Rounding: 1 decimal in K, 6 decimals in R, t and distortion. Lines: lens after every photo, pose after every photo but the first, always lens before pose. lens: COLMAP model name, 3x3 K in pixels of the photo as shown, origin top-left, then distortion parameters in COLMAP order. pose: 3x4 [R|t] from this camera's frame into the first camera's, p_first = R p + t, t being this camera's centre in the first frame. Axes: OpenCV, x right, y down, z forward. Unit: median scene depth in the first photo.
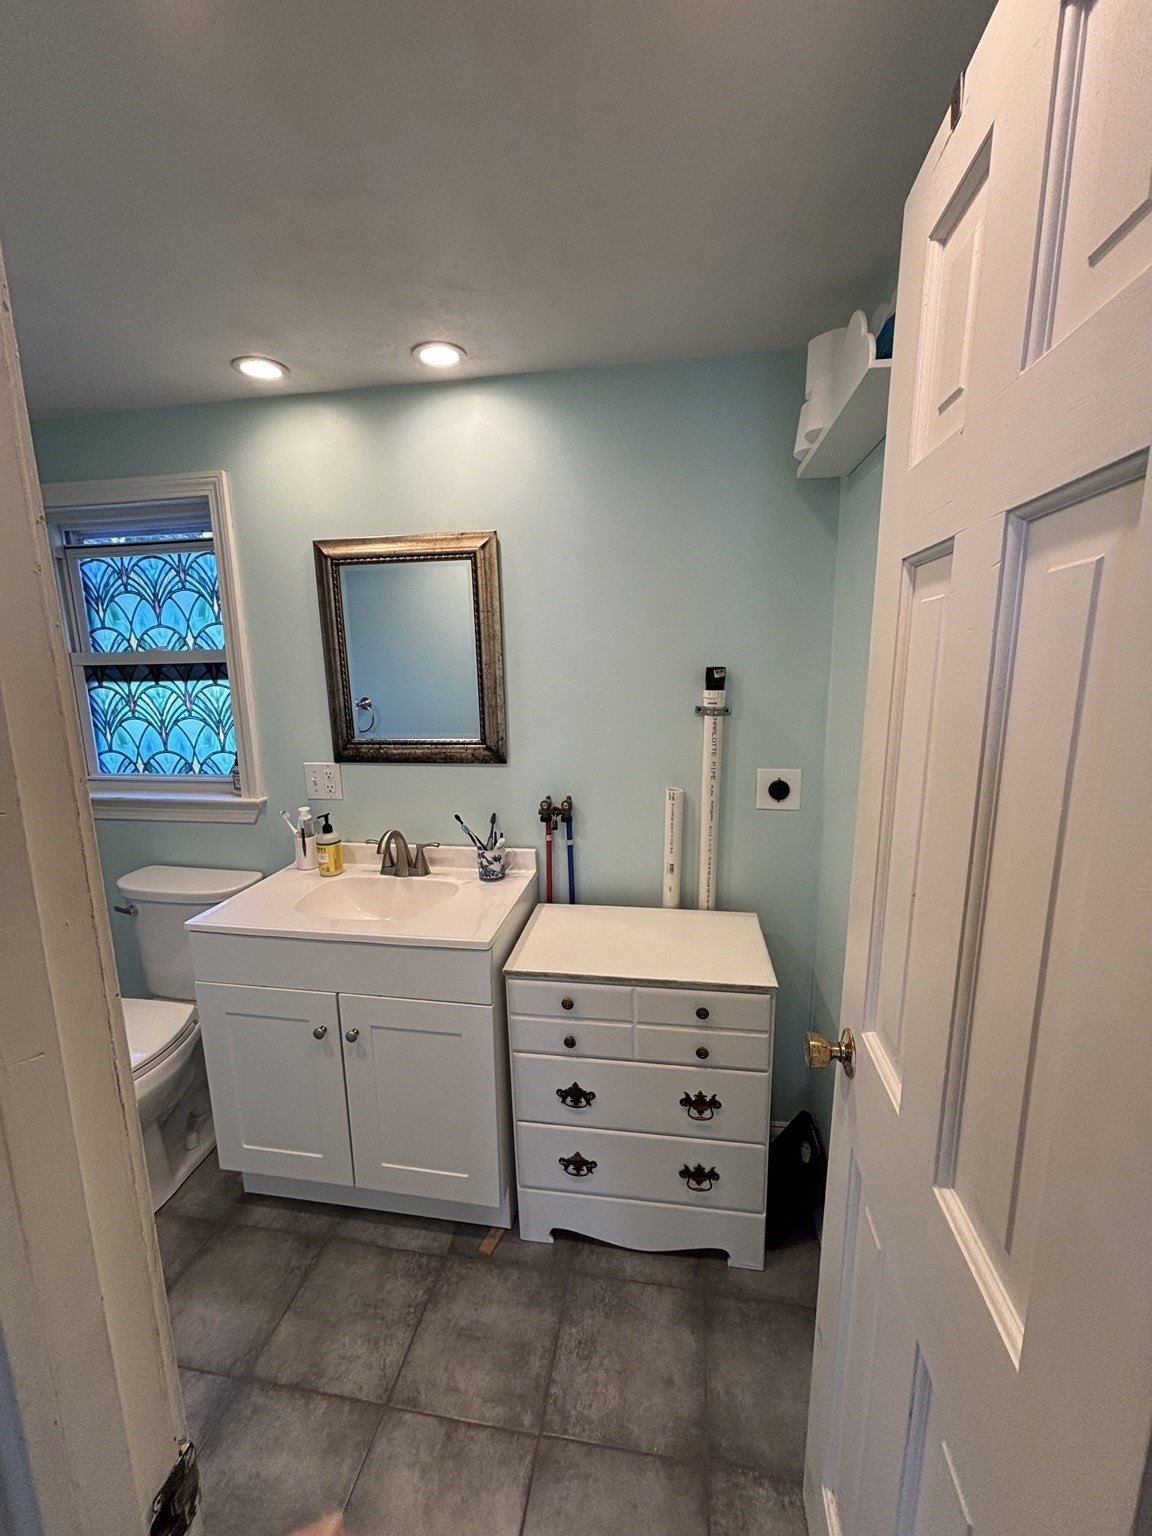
lens RADIAL K [[619.7, 0, 575.0], [0, 619.7, 768.0], [0, 0, 1]] dist [0.015631, -0.003199]
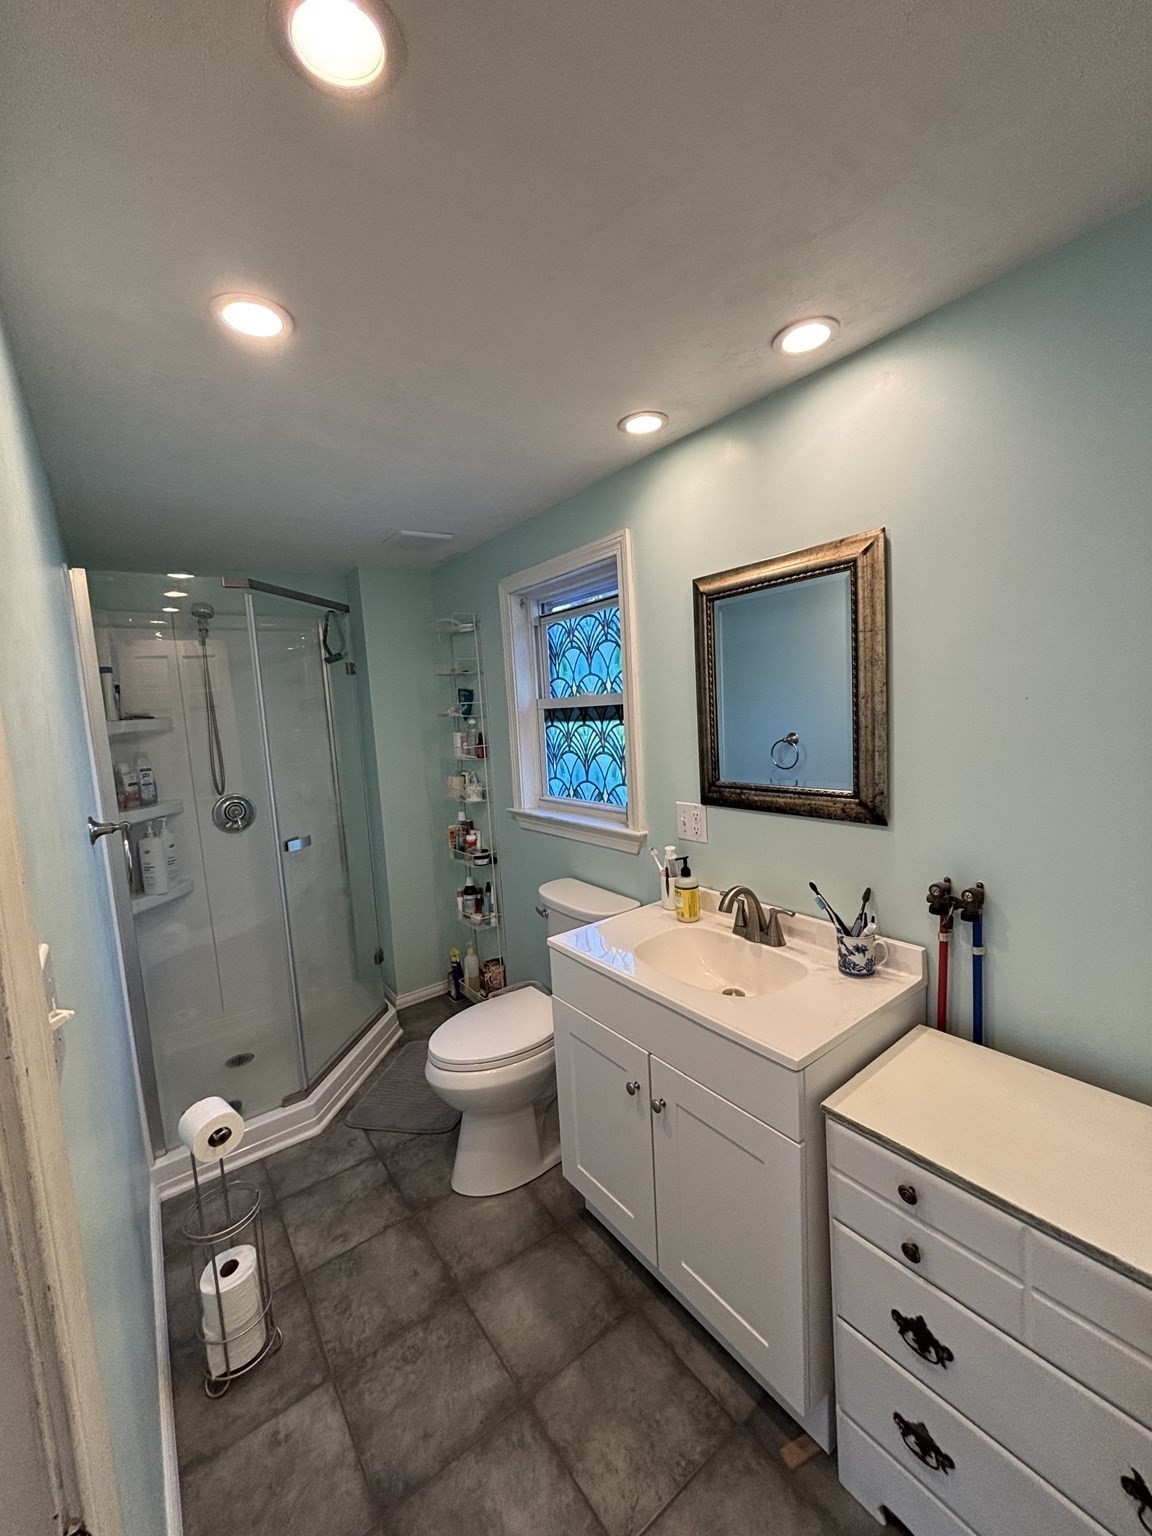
lens RADIAL K [[619.7, 0, 573.8], [0, 619.7, 771.0], [0, 0, 1]] dist [0.015631, -0.003199]
pose [[0.725148, 0.049286, -0.686827, 0.134937], [-0.078298, 0.996868, -0.011132, -0.036811], [0.684127, 0.061849, 0.726736, 0.176776]]
